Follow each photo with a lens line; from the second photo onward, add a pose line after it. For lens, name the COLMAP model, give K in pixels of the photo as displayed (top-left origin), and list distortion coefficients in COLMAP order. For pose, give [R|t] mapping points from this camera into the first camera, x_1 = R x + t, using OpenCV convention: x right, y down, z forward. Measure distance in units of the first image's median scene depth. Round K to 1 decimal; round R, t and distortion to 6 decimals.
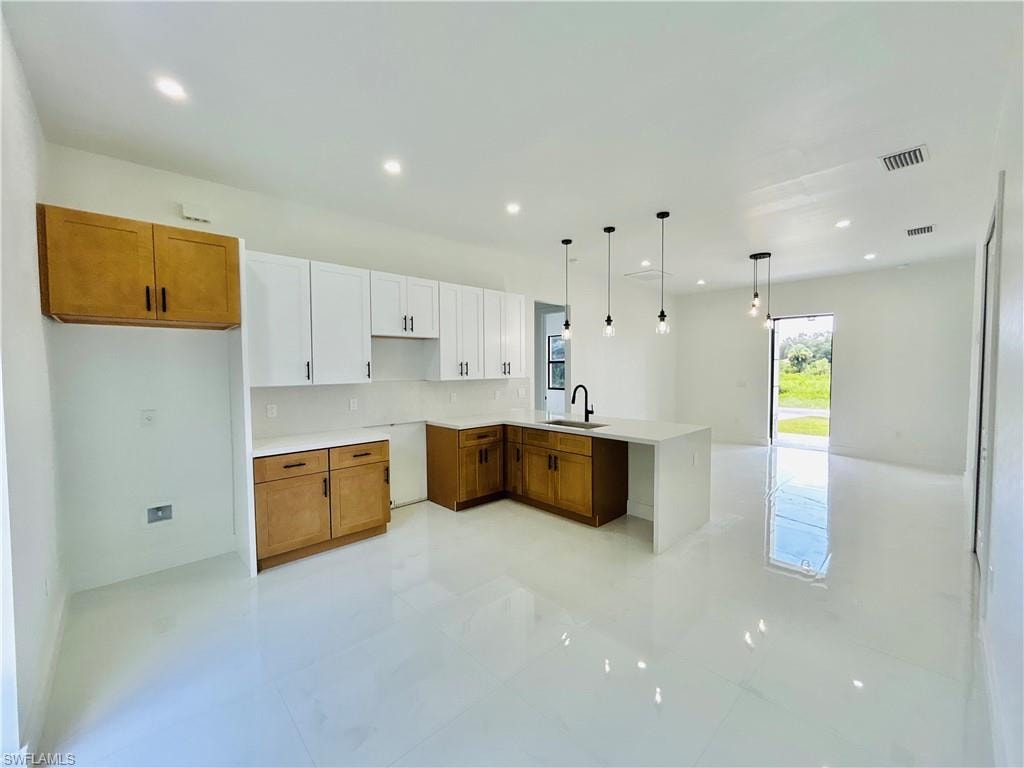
lens RADIAL K [[412.1, 0, 510.1], [0, 412.1, 384.3], [0, 0, 1]] dist [0.000116, 0.000624]
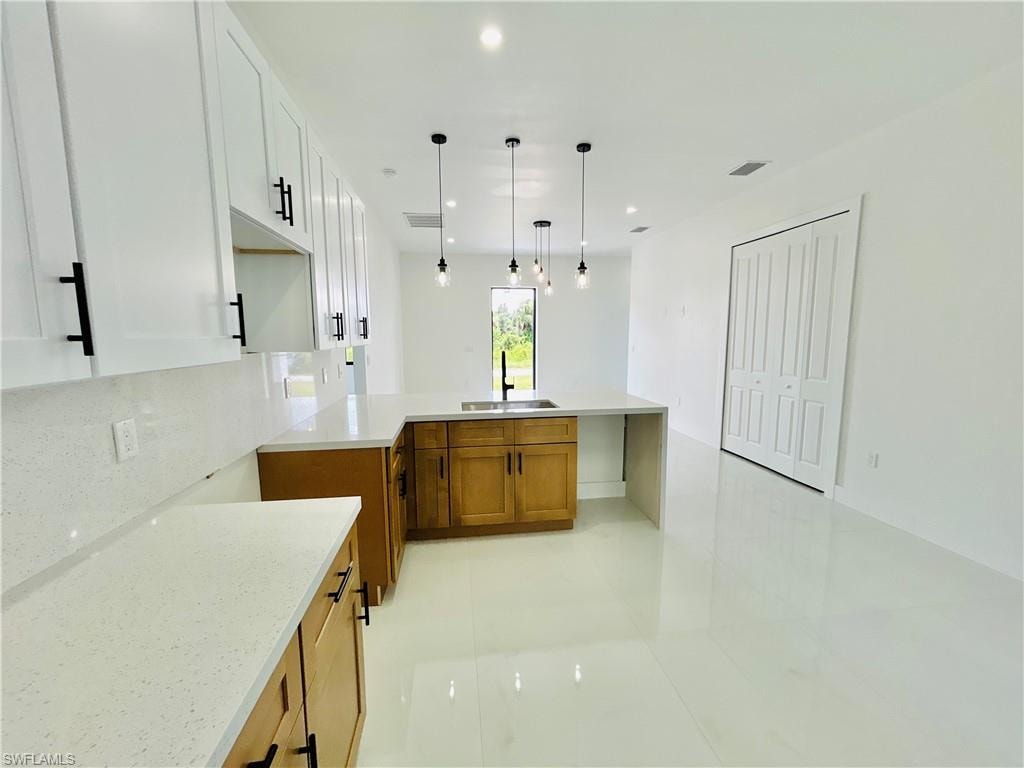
lens RADIAL K [[434.9, 0, 516.7], [0, 434.9, 388.0], [0, 0, 1]] dist [0.002973, 0.000051]
pose [[0.551851, -0.104787, 0.827333, -0.436688], [0.033670, 0.994065, 0.103445, -0.011556], [-0.833263, -0.029230, 0.552104, 0.527054]]
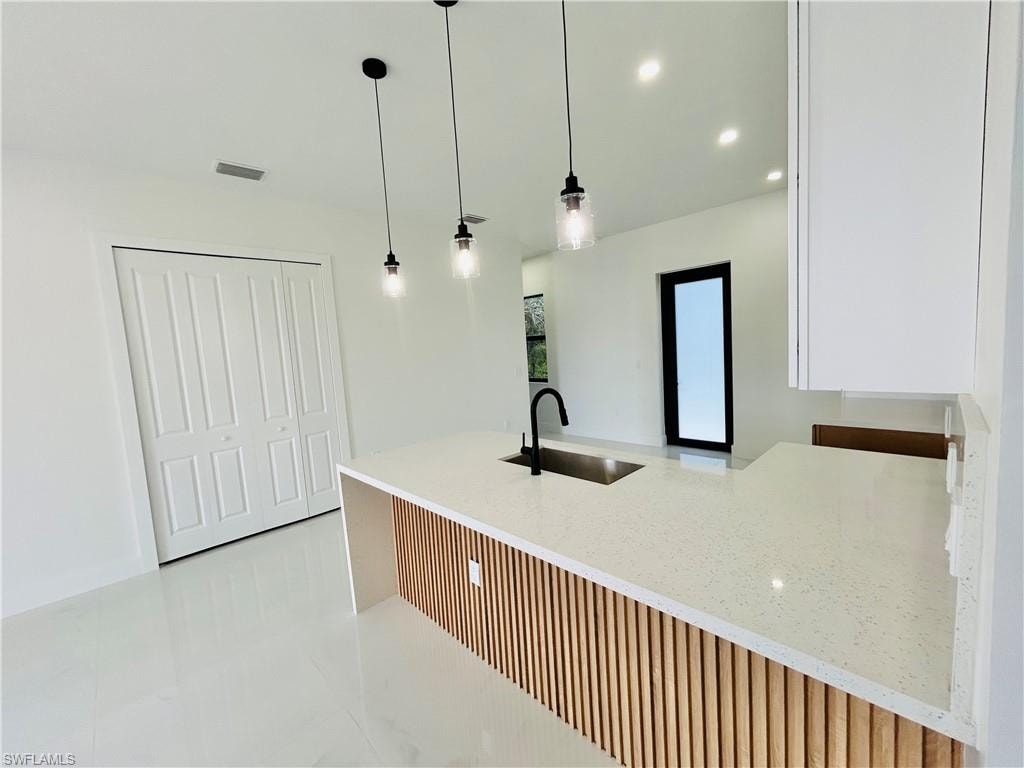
lens RADIAL K [[412.1, 0, 514.0], [0, 412.1, 386.3], [0, 0, 1]] dist [0.000116, 0.000624]
pose [[-0.996671, 0.073746, -0.034760, 0.217288], [0.068387, 0.988348, 0.135980, -0.062014], [0.044383, 0.133150, -0.990102, 1.383557]]
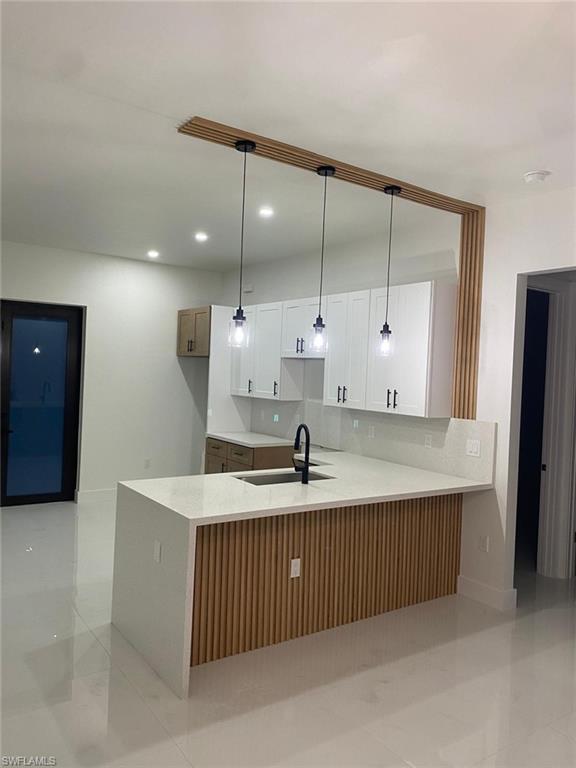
lens RADIAL K [[580.3, 0, 294.2], [0, 580.3, 380.4], [0, 0, 1]] dist [0.037978, -0.039681]
pose [[-0.129692, 0.018322, -0.991385, 1.061199], [-0.078440, 0.996506, 0.028678, -0.091477], [0.988447, 0.081484, -0.127802, 1.051861]]
